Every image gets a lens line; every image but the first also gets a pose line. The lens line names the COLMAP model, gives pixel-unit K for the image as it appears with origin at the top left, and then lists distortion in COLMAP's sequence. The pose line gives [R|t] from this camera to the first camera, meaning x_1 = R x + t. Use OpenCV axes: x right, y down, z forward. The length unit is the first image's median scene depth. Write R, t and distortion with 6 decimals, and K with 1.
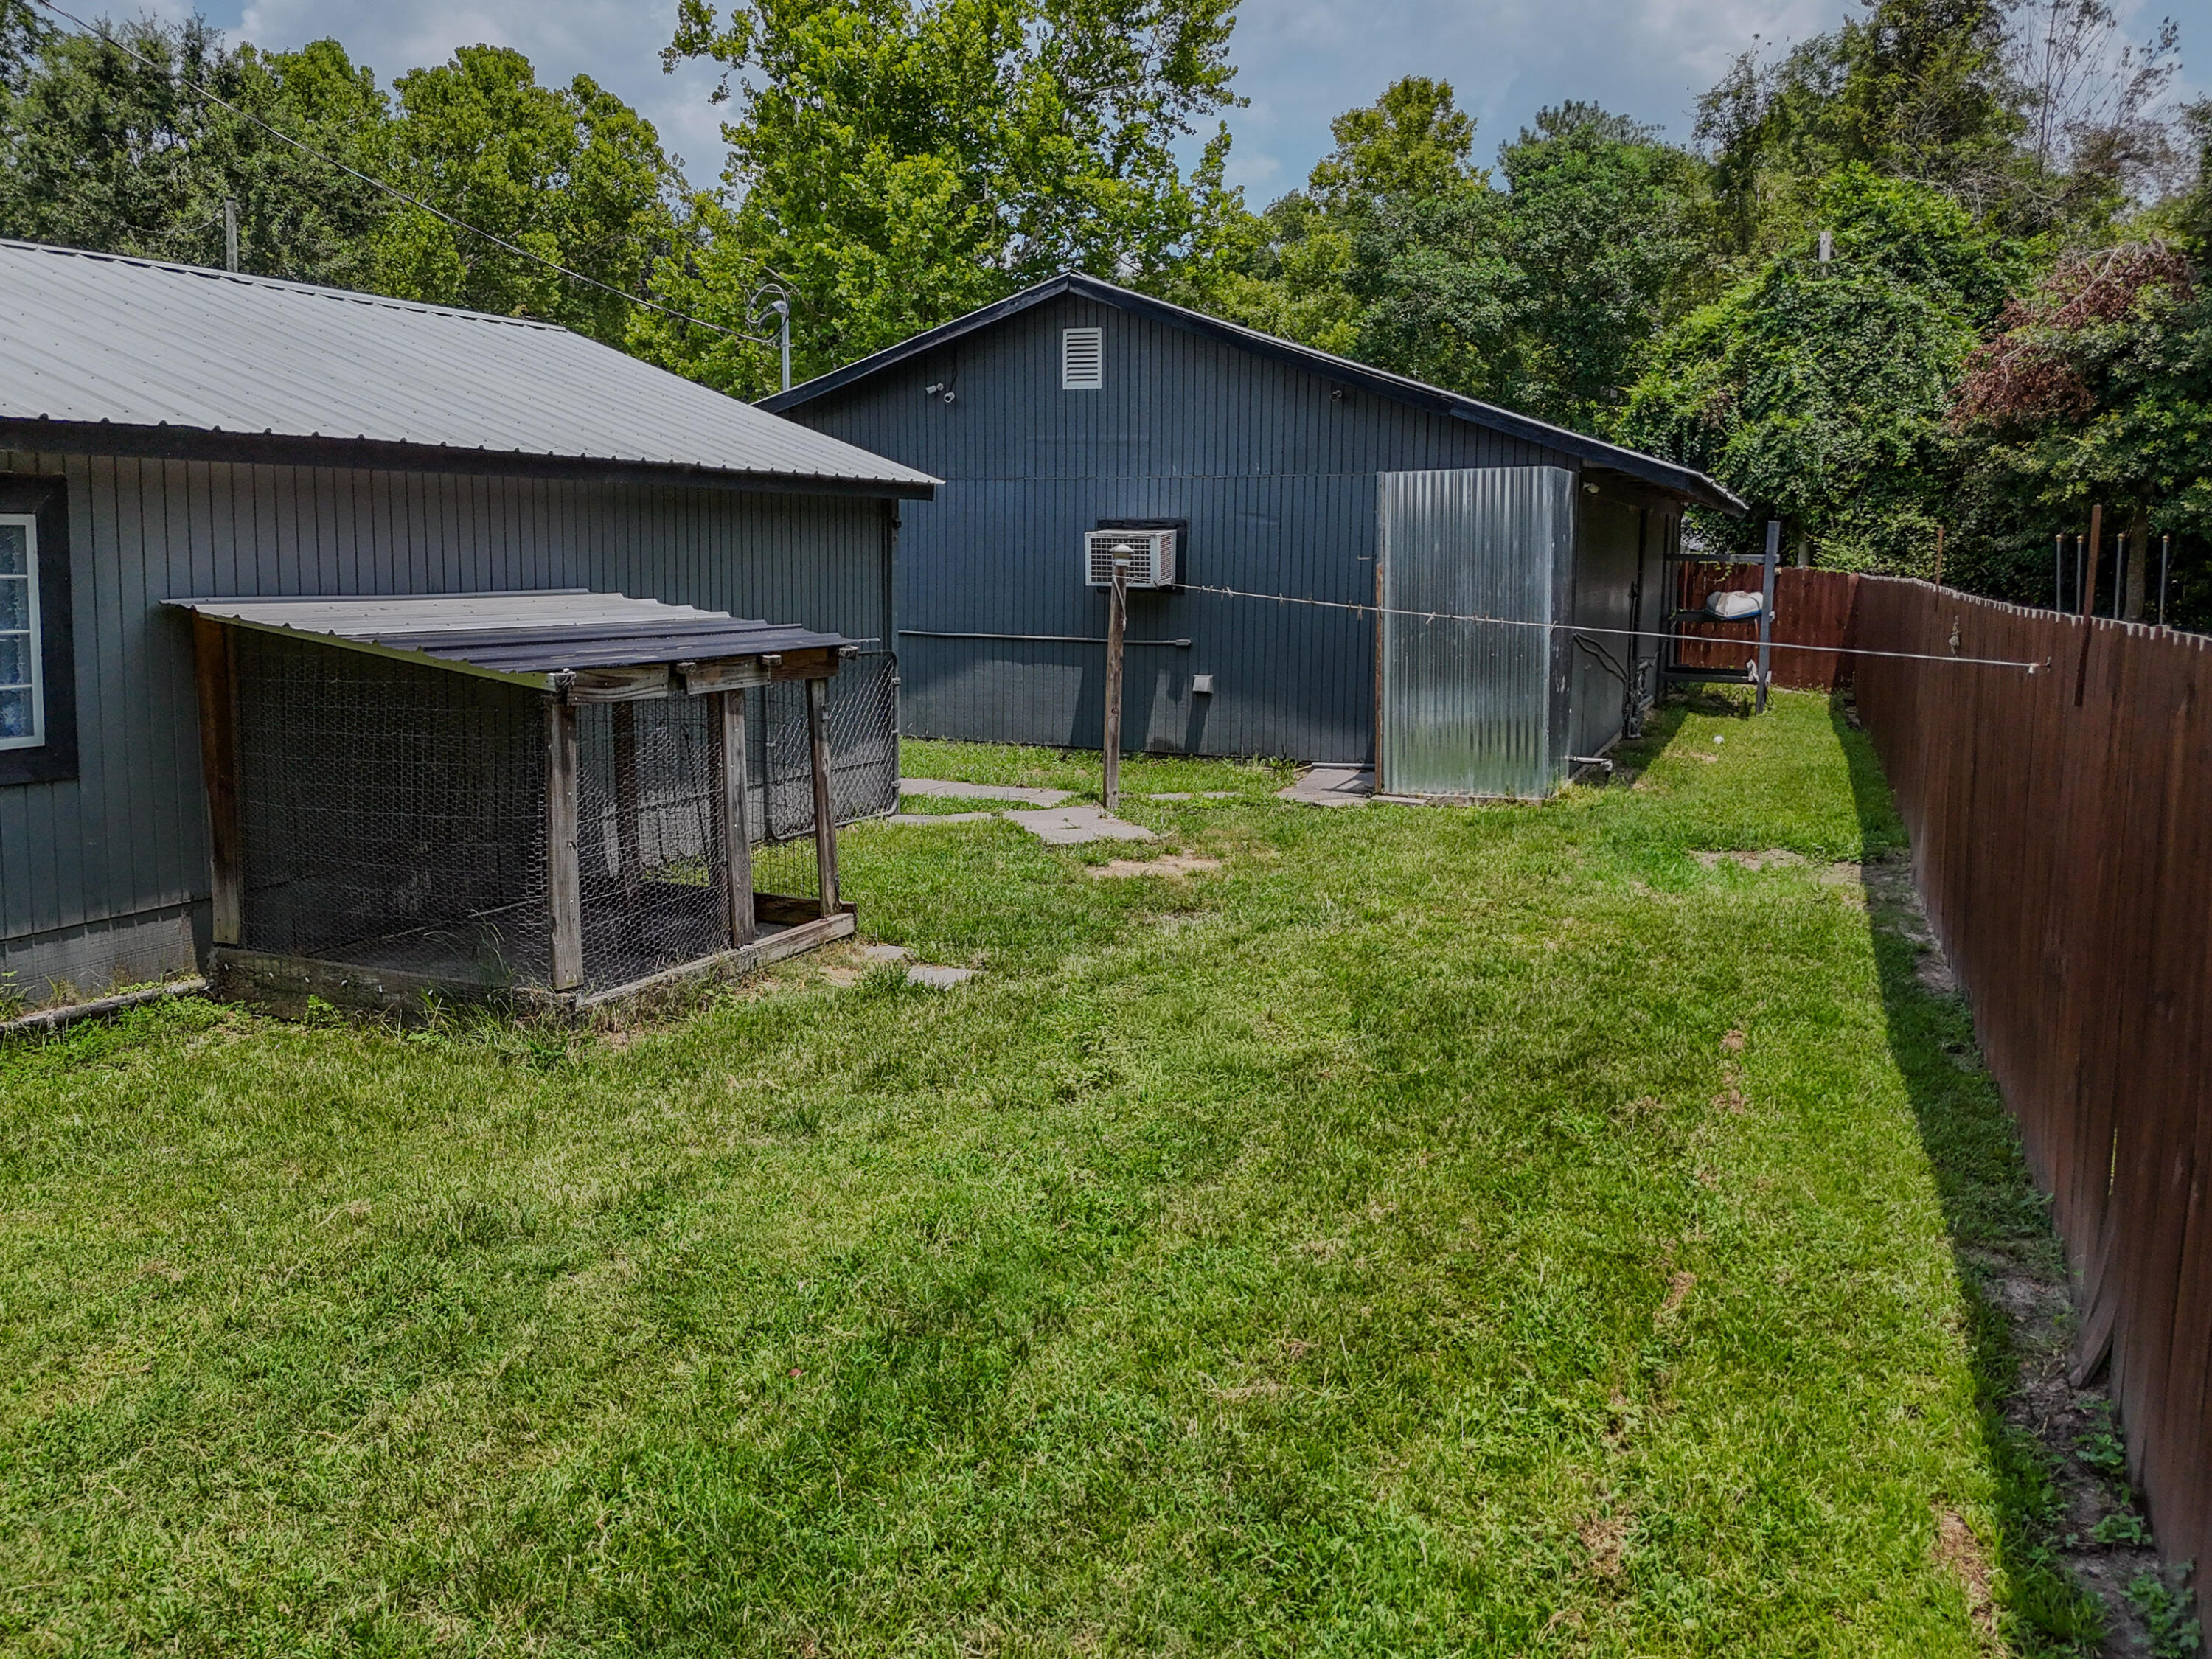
lens RADIAL K [[1556.2, 0, 1106.0], [0, 1556.2, 829.5], [0, 0, 1]] dist [0.036498, -0.004054]
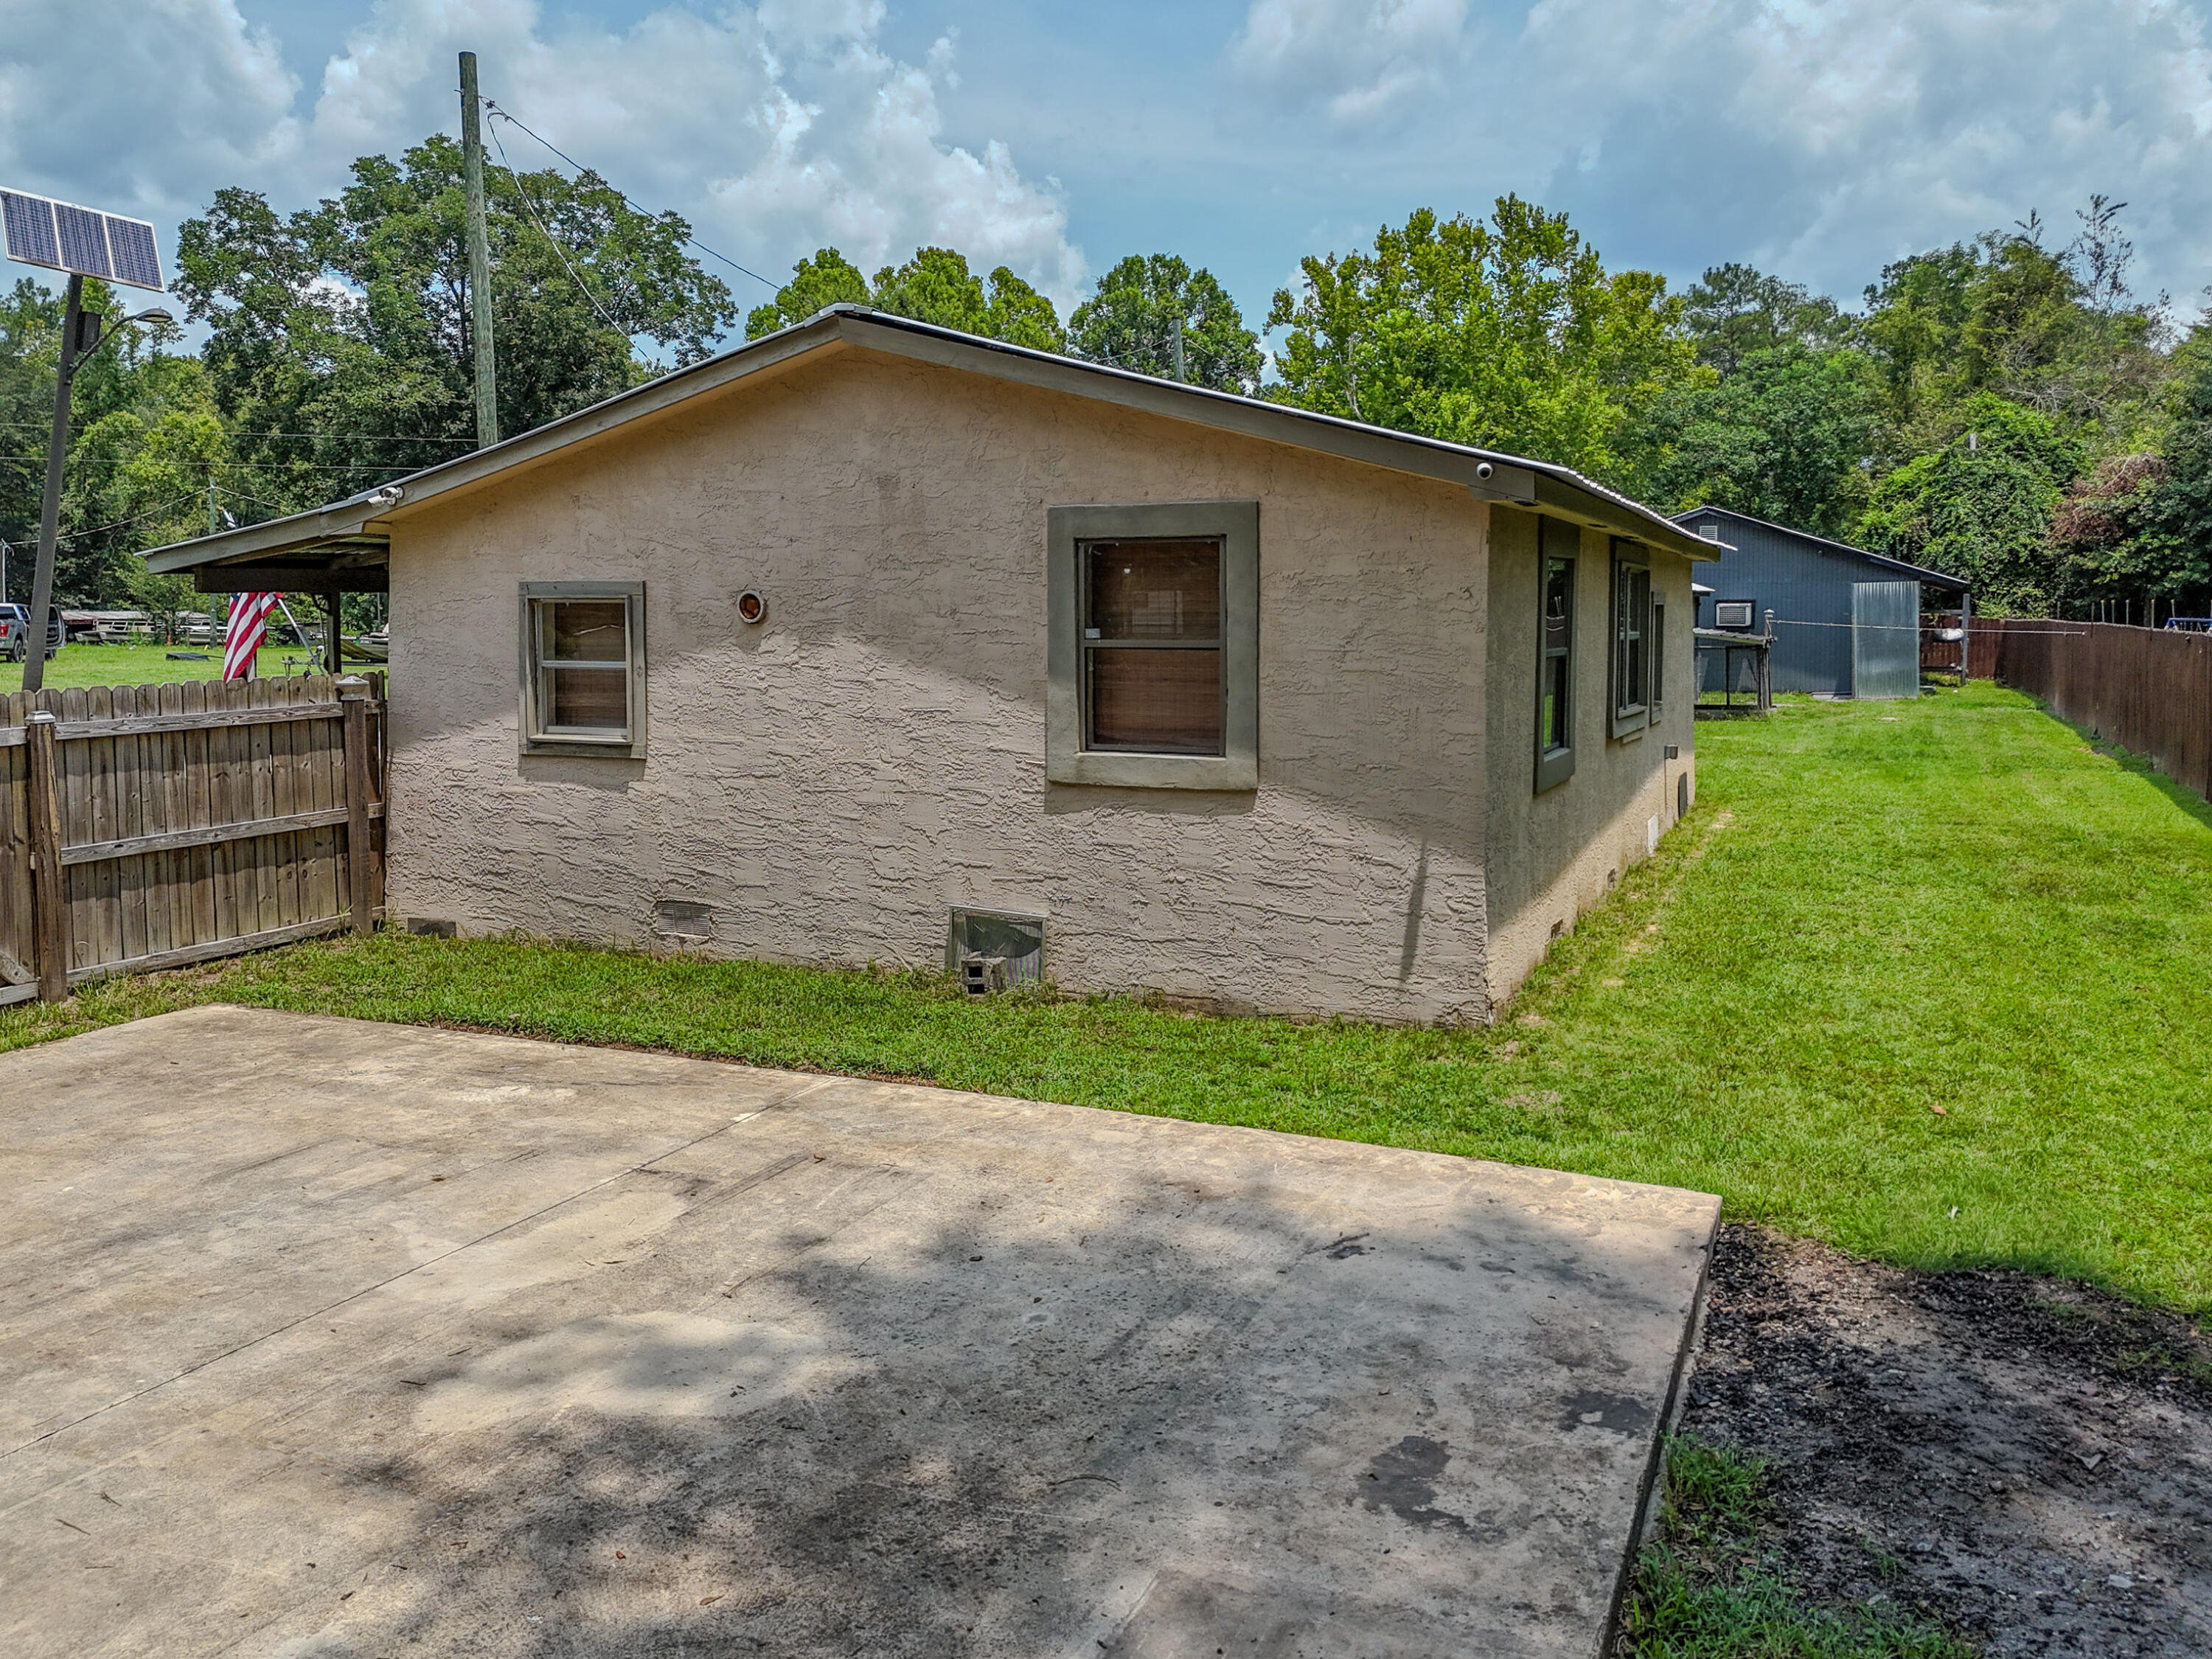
lens RADIAL K [[1697.1, 0, 1106.0], [0, 1697.1, 829.5], [0, 0, 1]] dist [0.041294, -0.001328]
pose [[0.999939, -0.011044, -0.000798, -0.566815], [0.010993, 0.998767, -0.048413, 0.168194], [0.001332, 0.048401, 0.998827, -0.994644]]
